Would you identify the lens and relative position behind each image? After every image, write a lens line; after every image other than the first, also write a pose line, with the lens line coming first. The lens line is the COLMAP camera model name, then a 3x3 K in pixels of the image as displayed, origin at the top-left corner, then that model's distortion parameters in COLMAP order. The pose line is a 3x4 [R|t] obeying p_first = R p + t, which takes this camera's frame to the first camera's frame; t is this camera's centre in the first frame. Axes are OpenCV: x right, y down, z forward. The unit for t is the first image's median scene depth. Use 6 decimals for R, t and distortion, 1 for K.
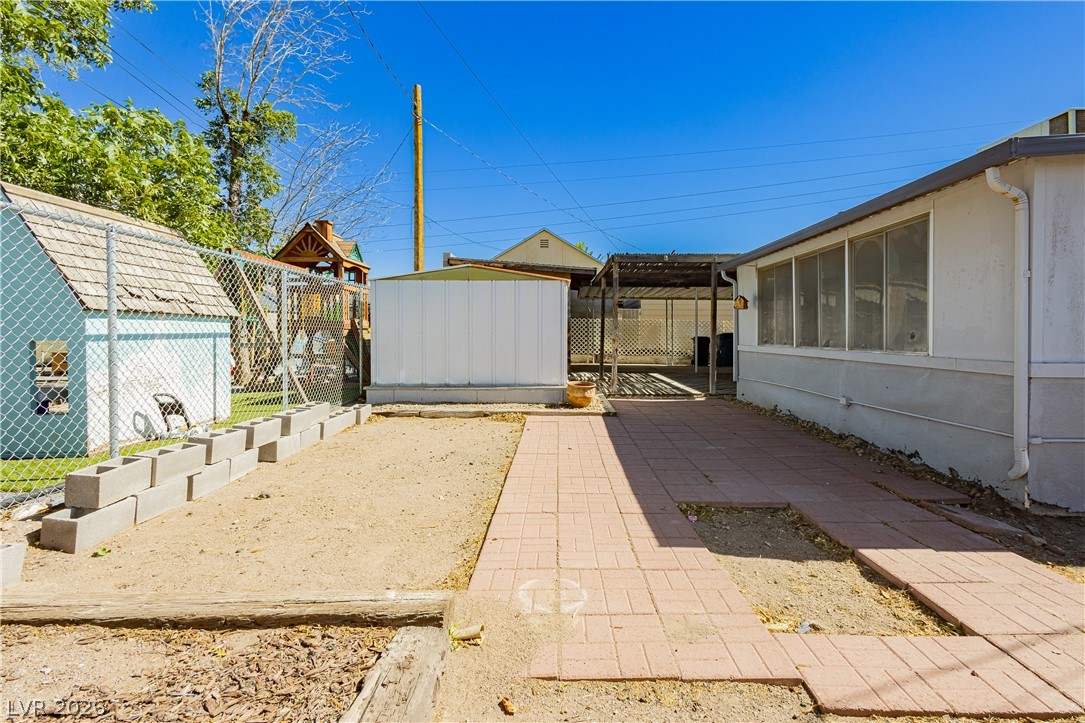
lens RADIAL K [[501.6, 0, 566.1], [0, 501.6, 338.7], [0, 0, 1]] dist [0.001792, -0.000402]
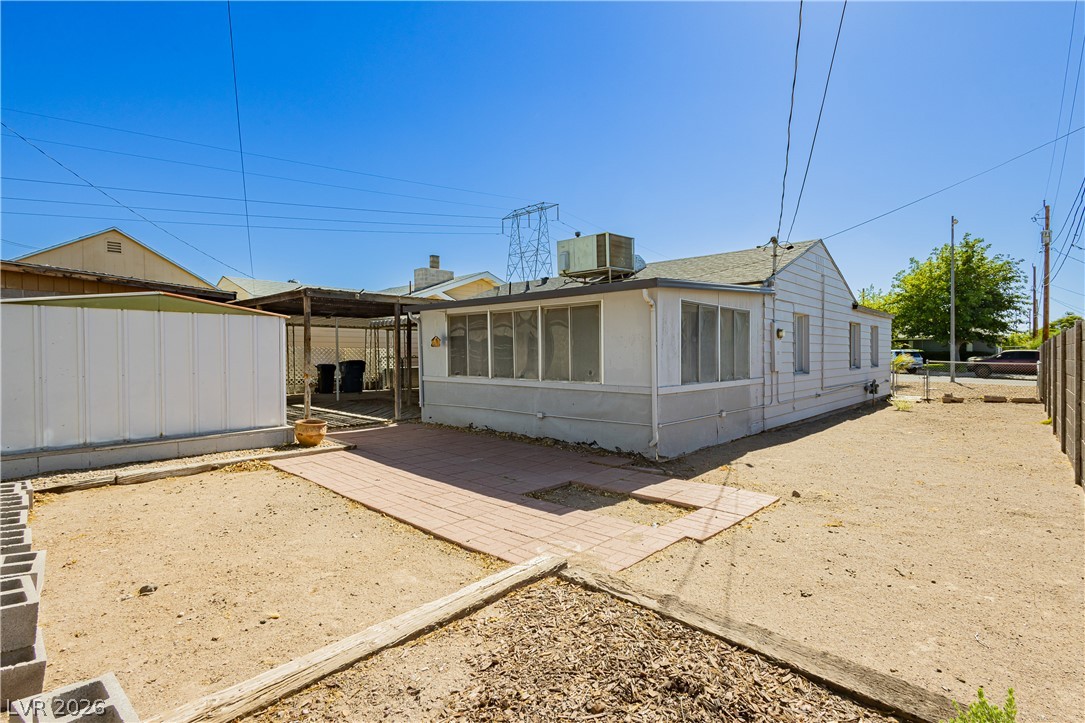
lens RADIAL K [[507.7, 0, 541.2], [0, 507.7, 354.4], [0, 0, 1]] dist [0.002841, 0.000439]
pose [[0.697983, -0.006063, 0.716089, -0.623790], [0.011955, 0.999923, -0.003187, -0.061060], [-0.716015, 0.010785, 0.698002, -0.063989]]
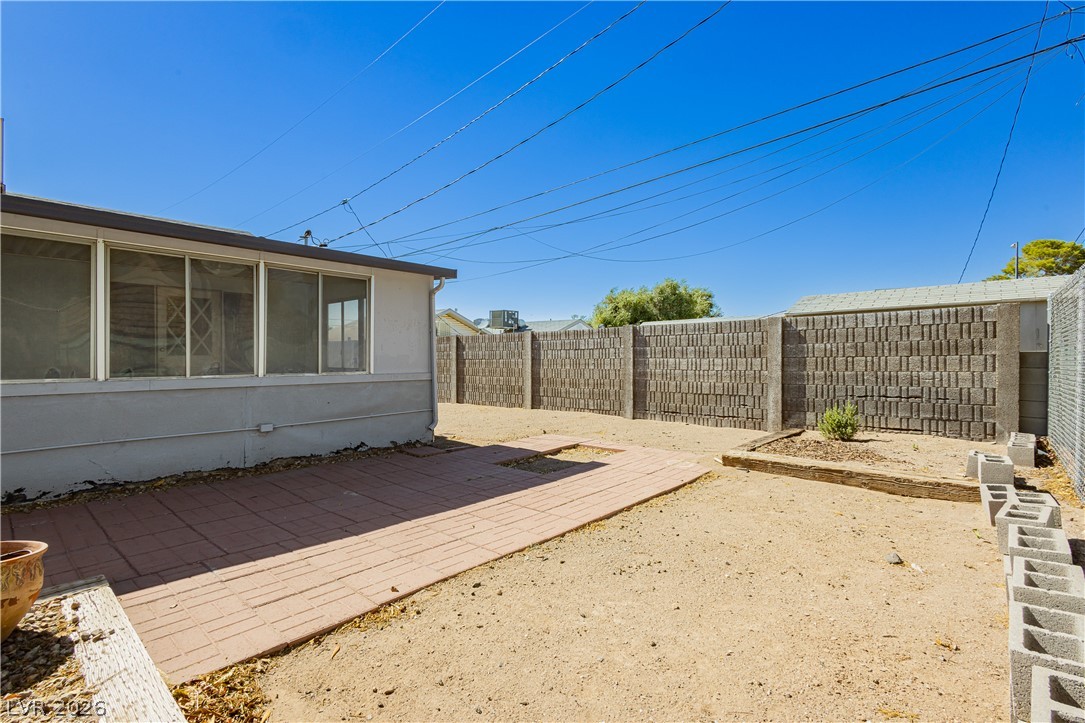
lens RADIAL K [[498.4, 0, 544.6], [0, 498.4, 355.4], [0, 0, 1]] dist [0.002024, -0.000426]
pose [[-0.736050, -0.003135, 0.676920, -0.609615], [0.003595, 0.999957, 0.008540, -0.029744], [-0.676918, 0.008720, -0.736007, 1.620939]]
